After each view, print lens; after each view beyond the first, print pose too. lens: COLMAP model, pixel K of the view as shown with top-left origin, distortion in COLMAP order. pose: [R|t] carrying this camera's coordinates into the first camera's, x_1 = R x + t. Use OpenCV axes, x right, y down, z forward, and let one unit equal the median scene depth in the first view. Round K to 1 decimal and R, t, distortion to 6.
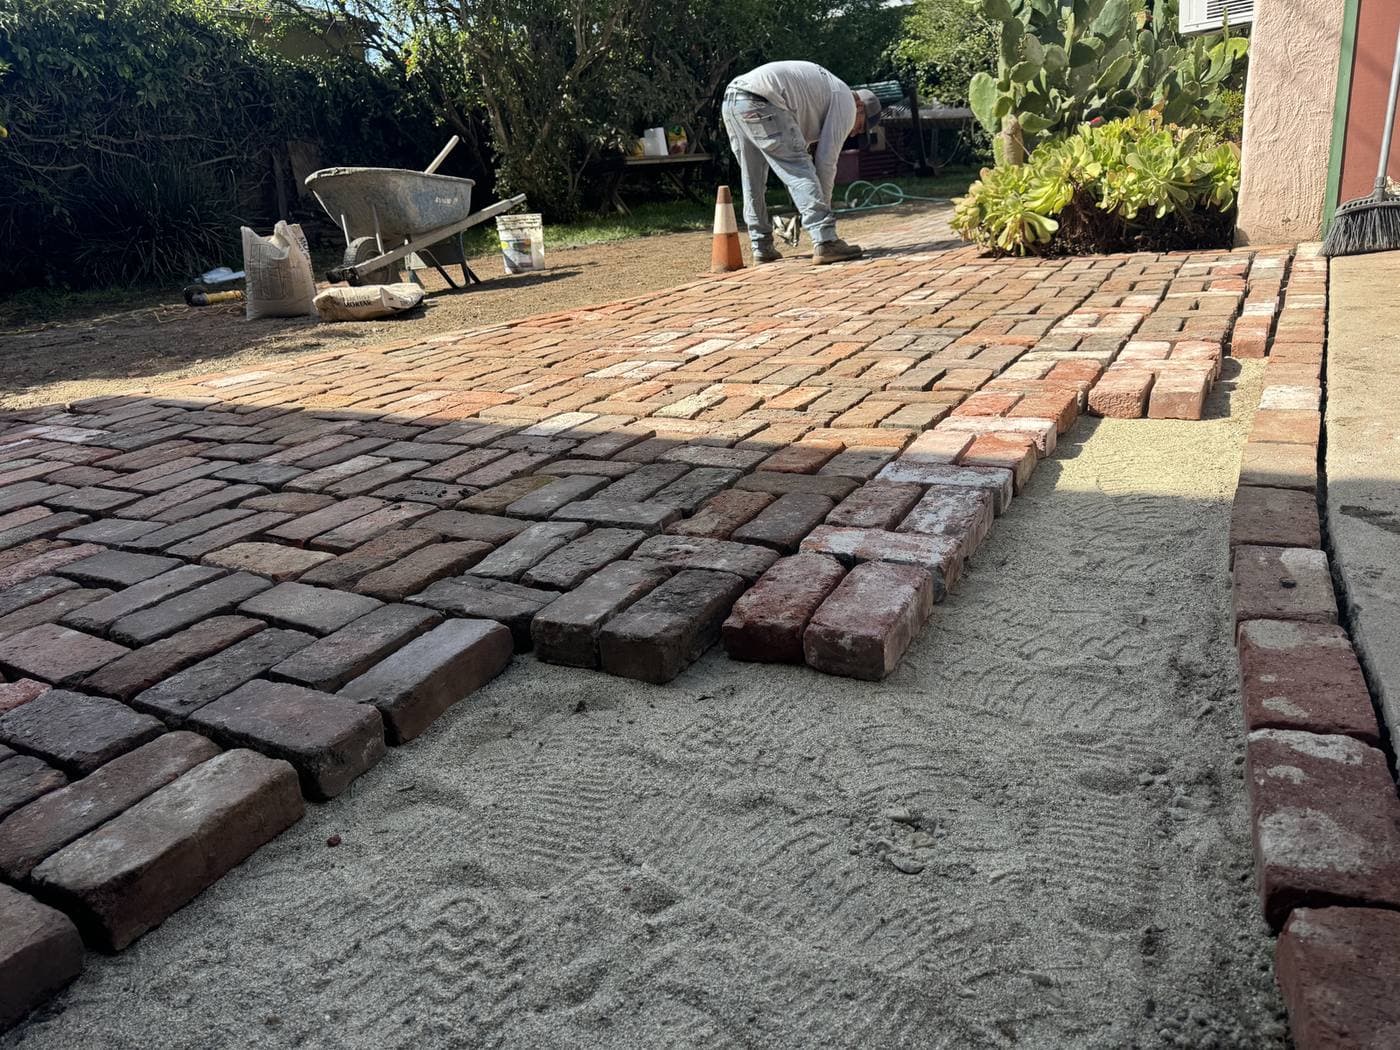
lens RADIAL K [[1017.3, 0, 700.0], [0, 1017.3, 525.0], [0, 0, 1]] dist [-0.008886, -0.008336]
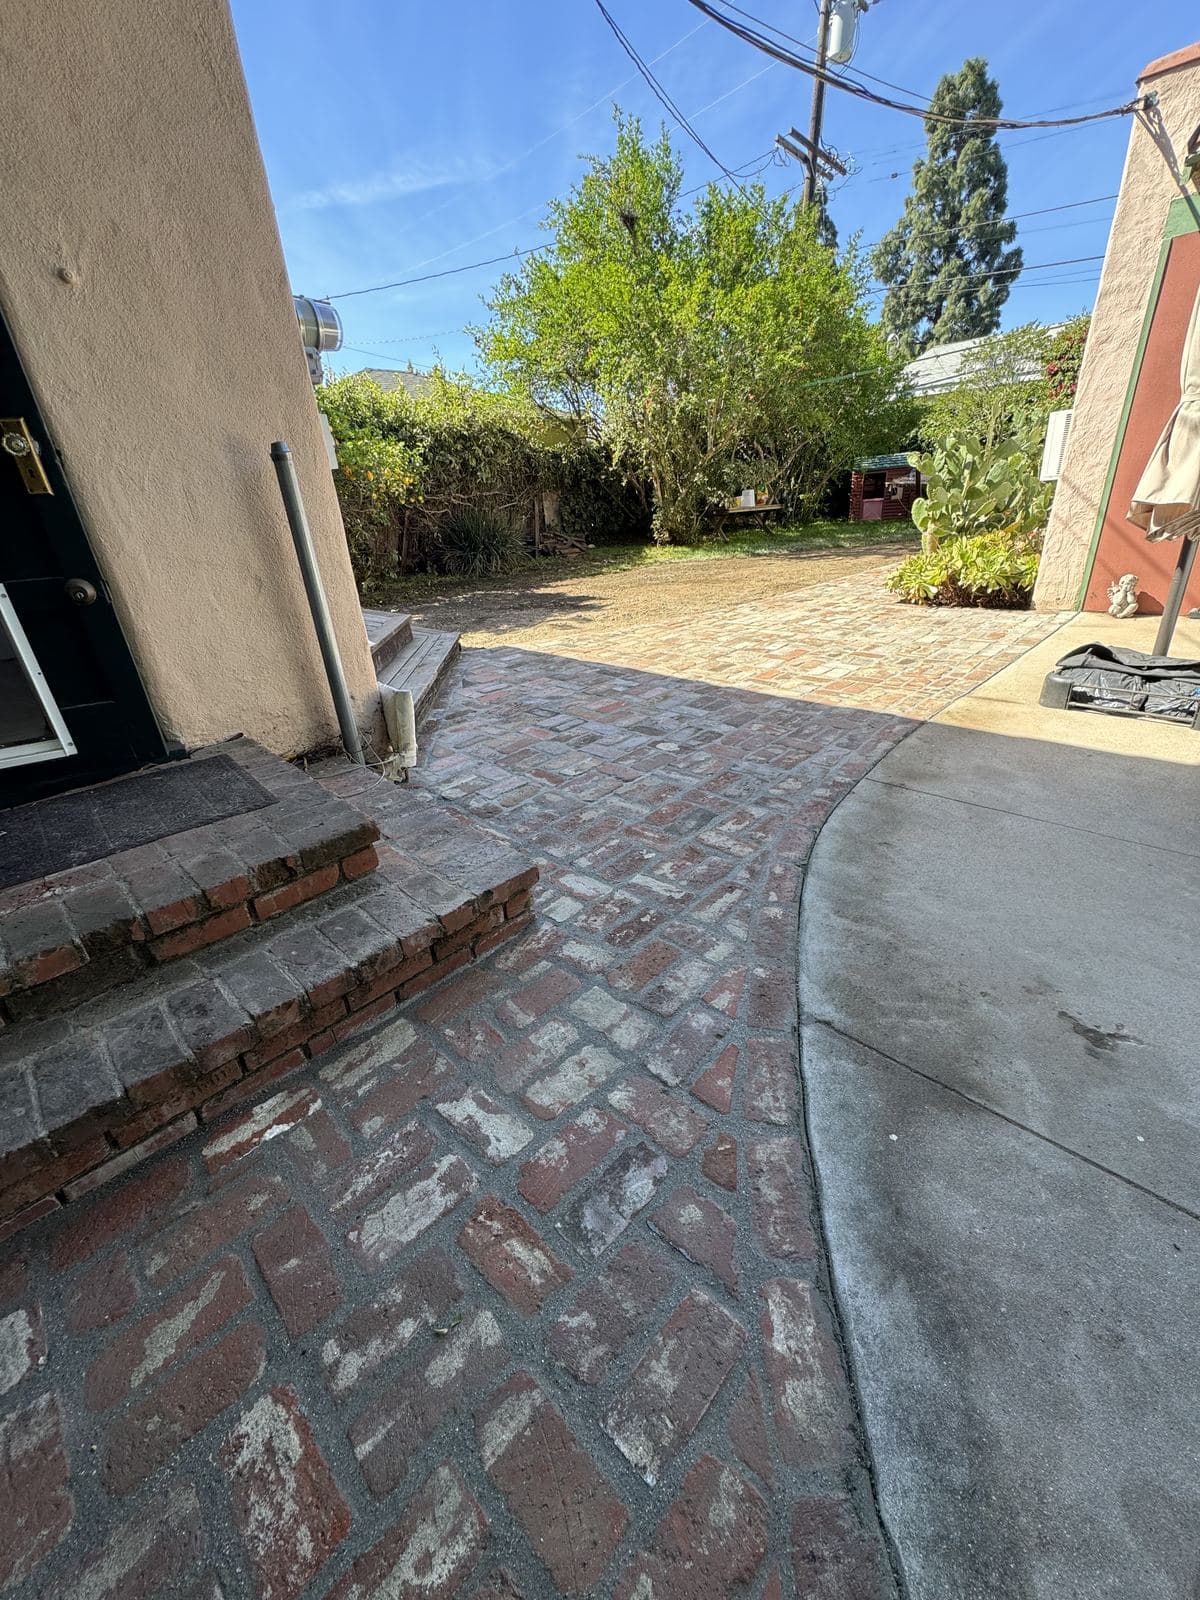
lens RADIAL K [[646.2, 0, 592.0], [0, 646.2, 803.3], [0, 0, 1]] dist [-0.009775, -0.000186]
pose [[0.964629, 0.135836, -0.225920, 0.021861], [-0.106524, 0.984788, 0.137277, 0.004680], [0.241131, -0.108355, 0.964425, -0.197468]]
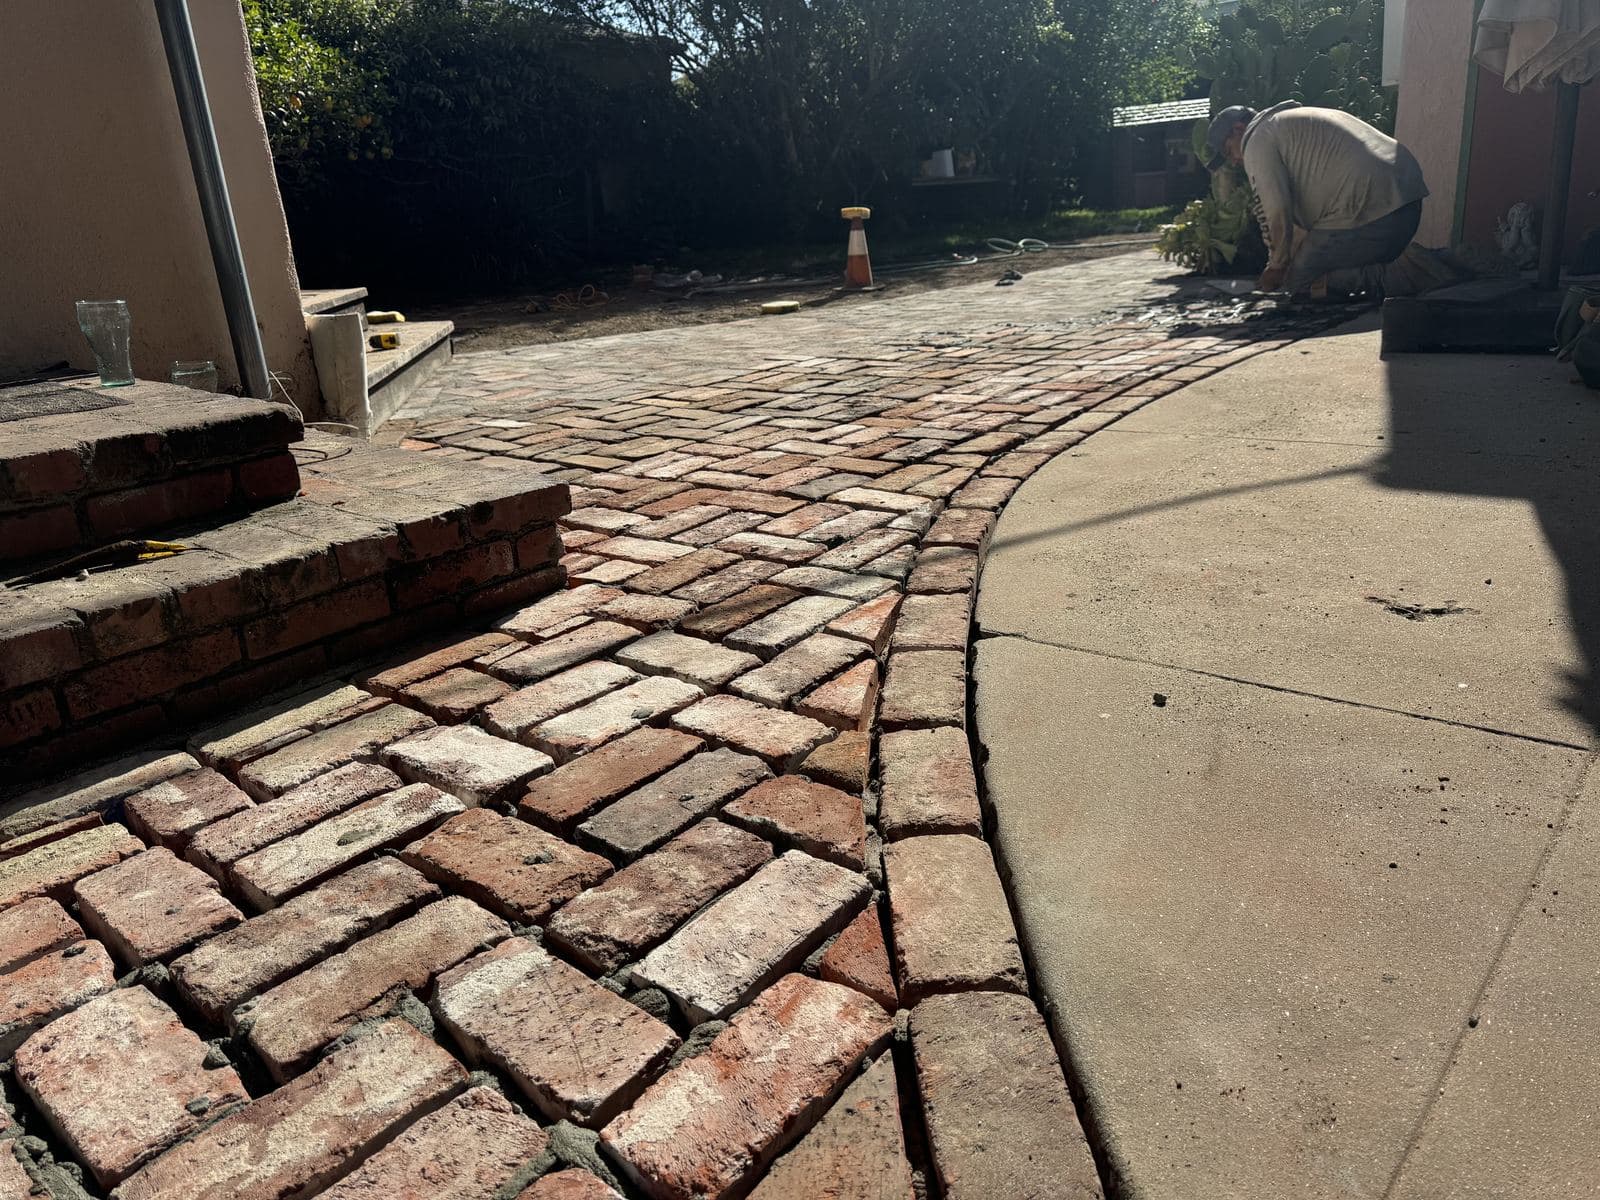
lens RADIAL K [[1162.6, 0, 800.0], [0, 1162.6, 600.0], [0, 0, 1]] dist [-0.008886, -0.008336]
pose [[0.984345, 0.070493, -0.161543, 0.043218], [-0.069014, 0.997507, 0.014751, 0.067168], [0.162180, -0.003371, 0.986755, -0.220998]]
